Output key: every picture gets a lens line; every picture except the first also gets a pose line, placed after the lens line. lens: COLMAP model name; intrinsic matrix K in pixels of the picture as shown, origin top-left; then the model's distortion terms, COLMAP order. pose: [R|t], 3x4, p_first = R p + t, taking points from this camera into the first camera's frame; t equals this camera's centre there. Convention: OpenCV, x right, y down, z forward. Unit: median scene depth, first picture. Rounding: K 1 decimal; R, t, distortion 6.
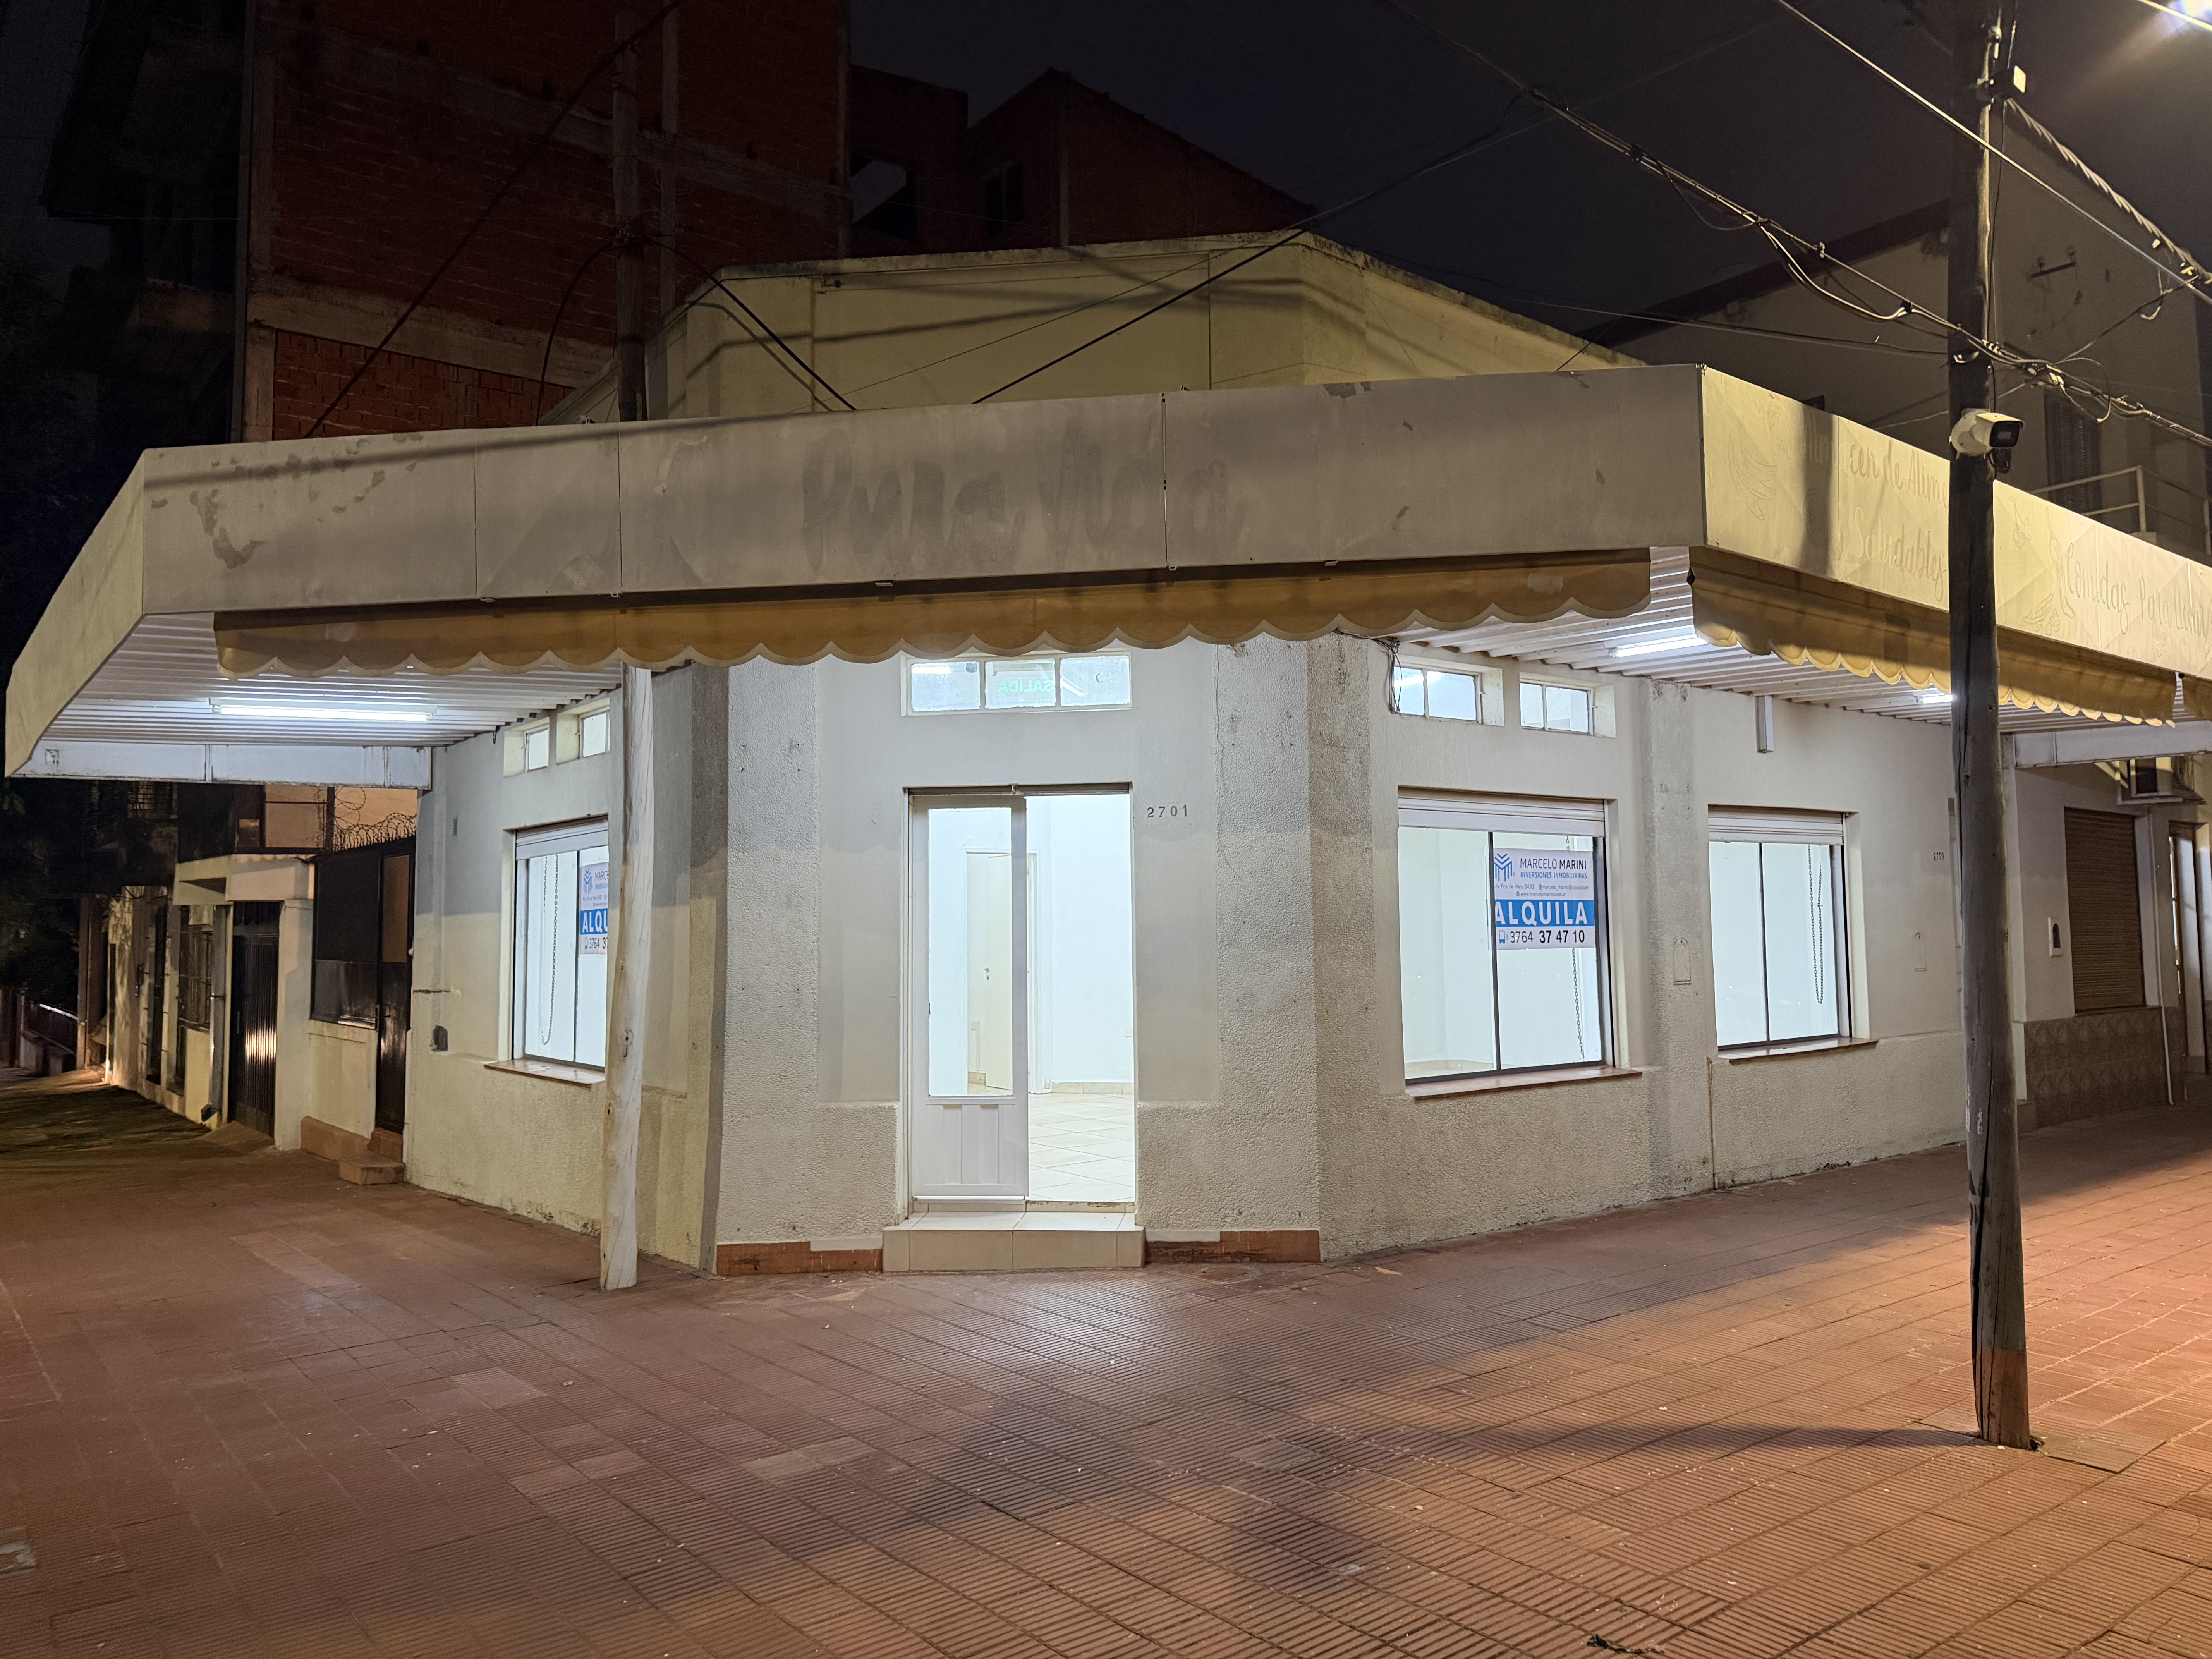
lens RADIAL K [[1536.7, 0, 1112.9], [0, 1536.7, 820.2], [0, 0, 1]] dist [0.053653, -0.047907]
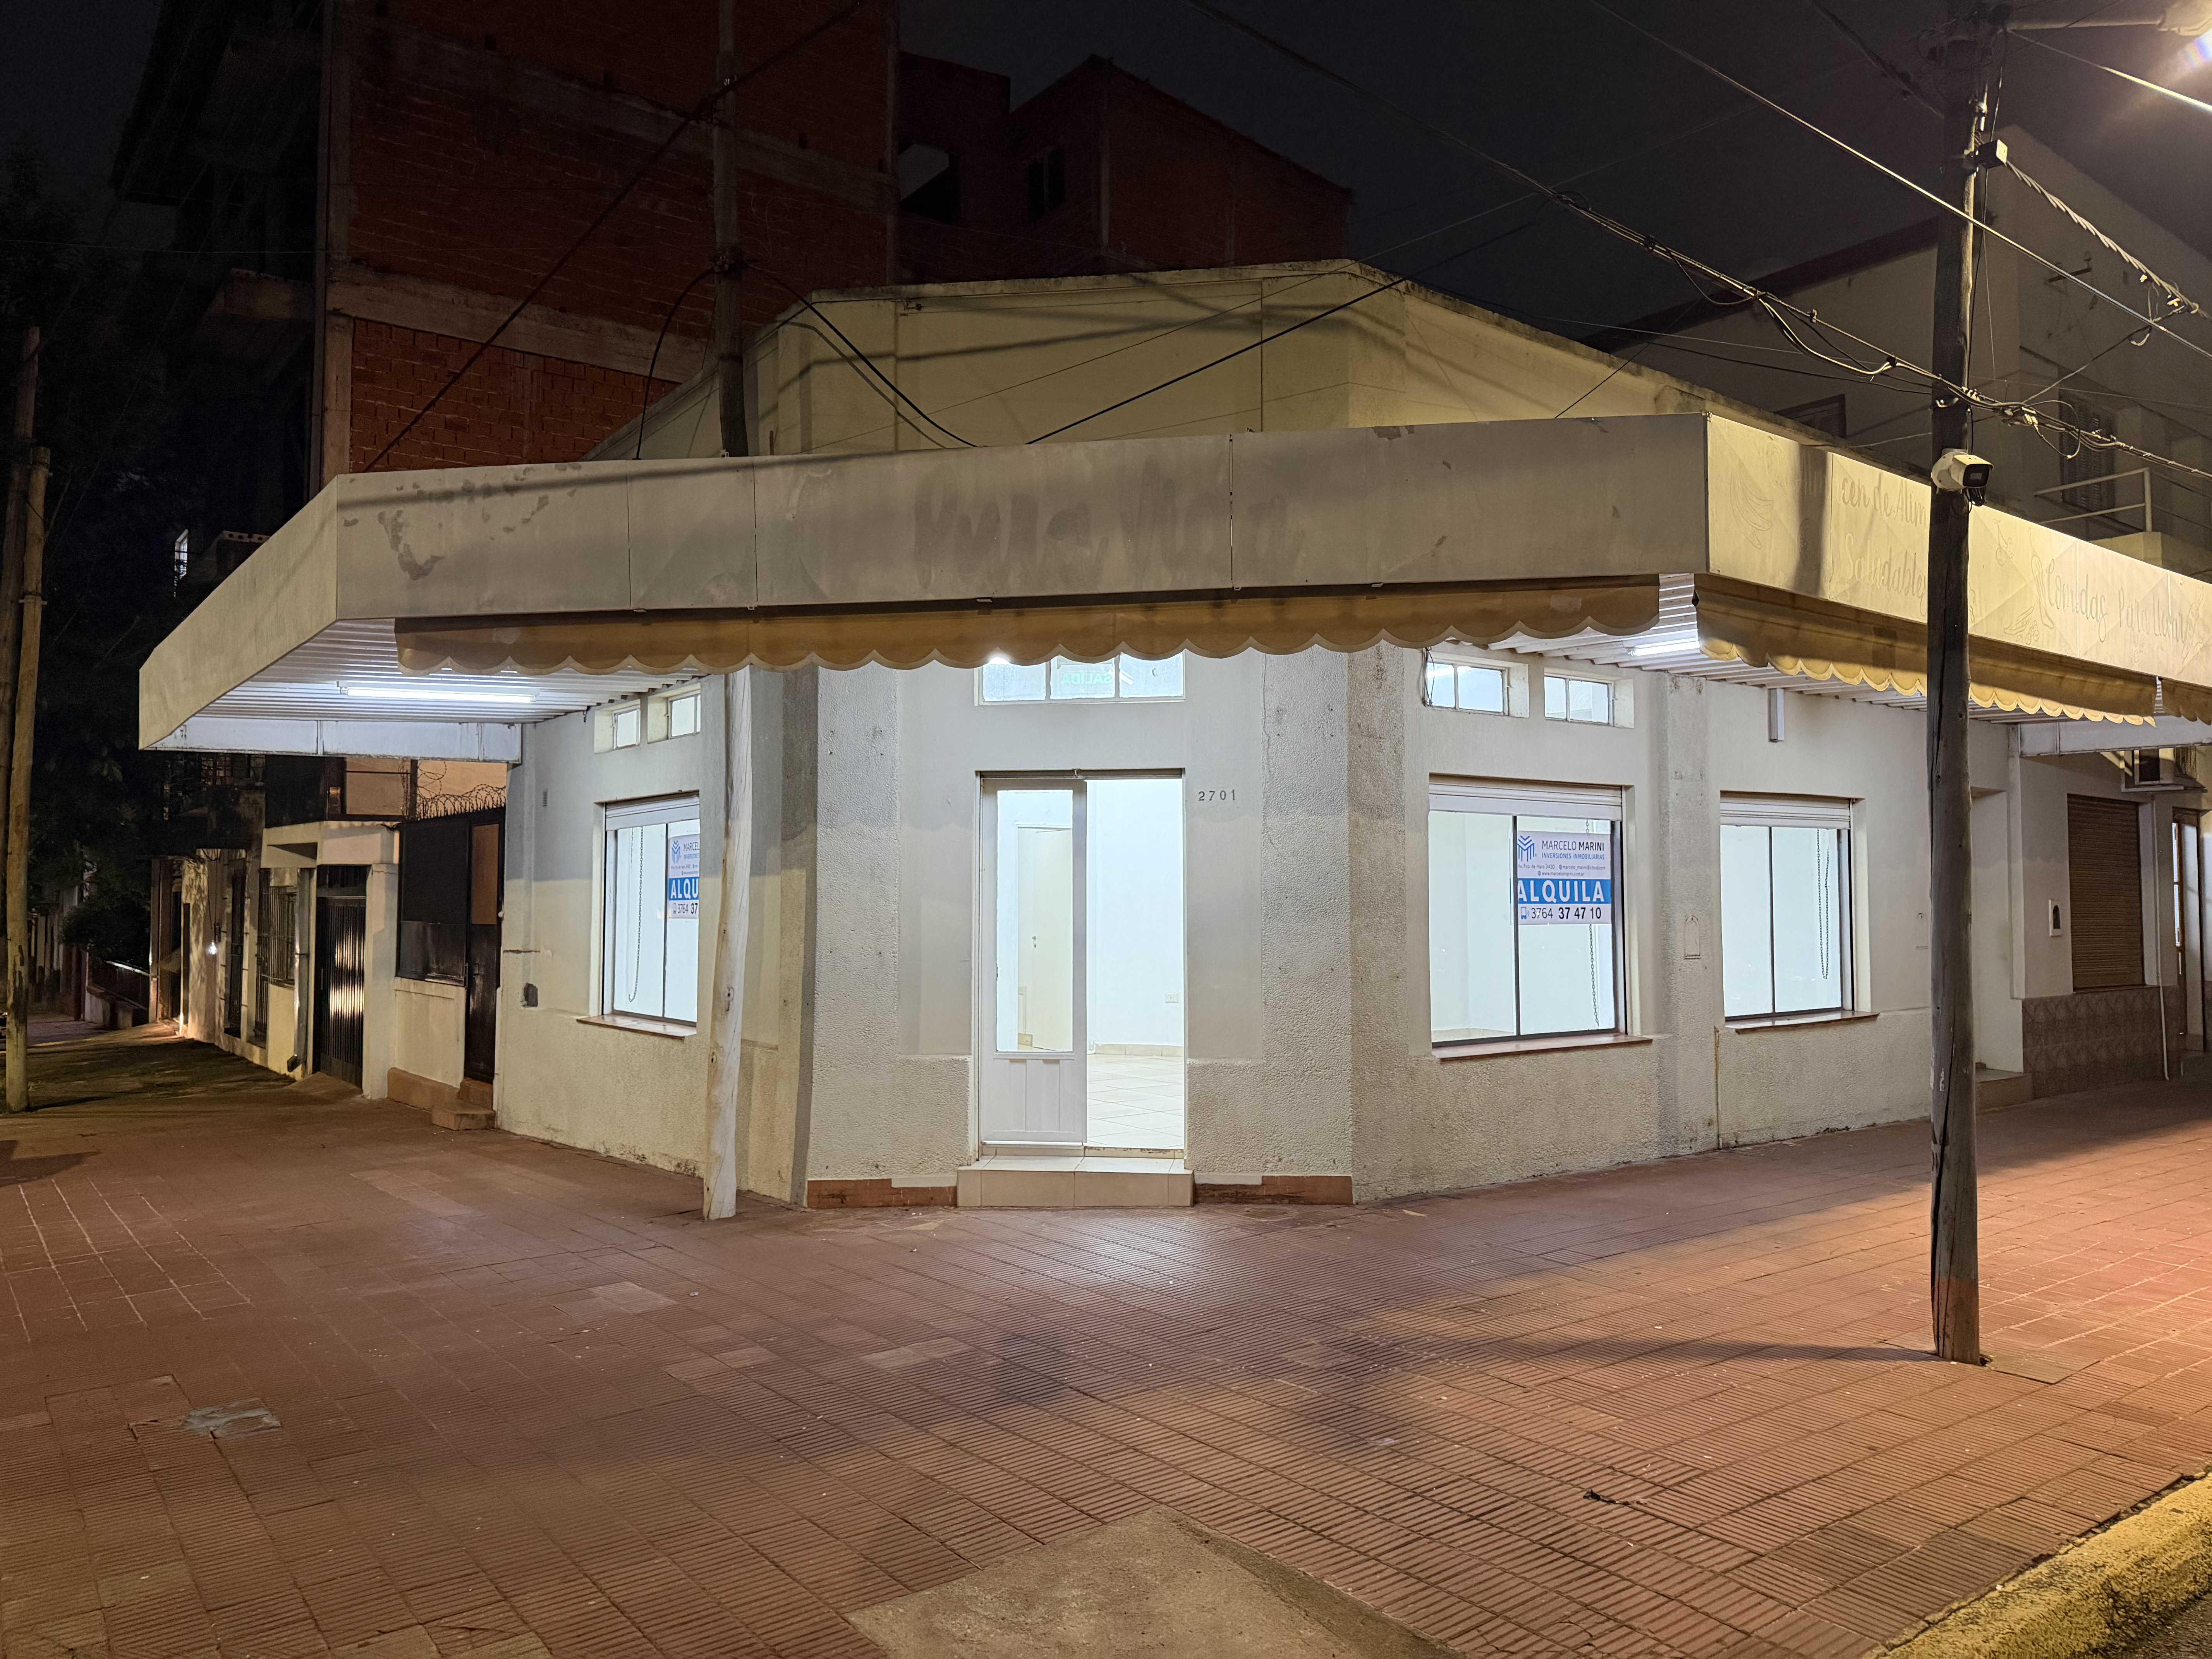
lens RADIAL K [[1550.3, 0, 1100.0], [0, 1550.3, 824.7], [0, 0, 1]] dist [0.071354, -0.074959]
pose [[0.999748, 0.010223, -0.020006, -0.025501], [-0.009761, 0.999687, 0.023046, -0.009162], [0.020236, -0.022845, 0.999534, -0.106366]]
